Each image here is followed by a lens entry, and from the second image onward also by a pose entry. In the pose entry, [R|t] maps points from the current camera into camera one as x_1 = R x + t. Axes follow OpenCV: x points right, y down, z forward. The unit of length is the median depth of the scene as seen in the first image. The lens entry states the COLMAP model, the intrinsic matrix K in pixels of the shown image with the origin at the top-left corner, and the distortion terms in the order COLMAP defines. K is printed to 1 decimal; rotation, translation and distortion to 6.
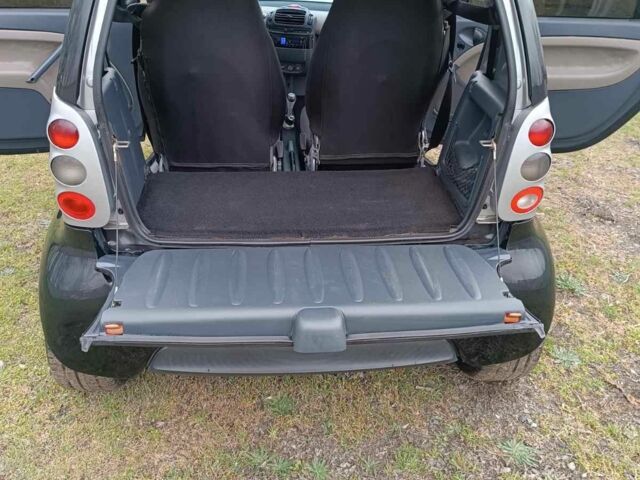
lens RADIAL K [[605.3, 0, 318.3], [0, 605.3, 228.3], [0, 0, 1]] dist [0.133470, -0.262229]
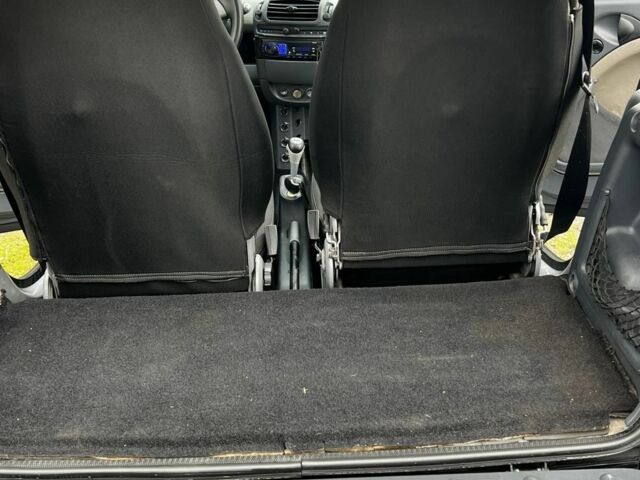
lens RADIAL K [[904.1, 0, 319.7], [0, 904.1, 217.2], [0, 0, 1]] dist [0.273079, -1.238988]
pose [[0.997697, -0.025481, -0.062865, 0.034581], [0.017822, 0.992673, -0.119511, -0.056985], [0.065450, 0.118115, 0.990841, 0.211051]]
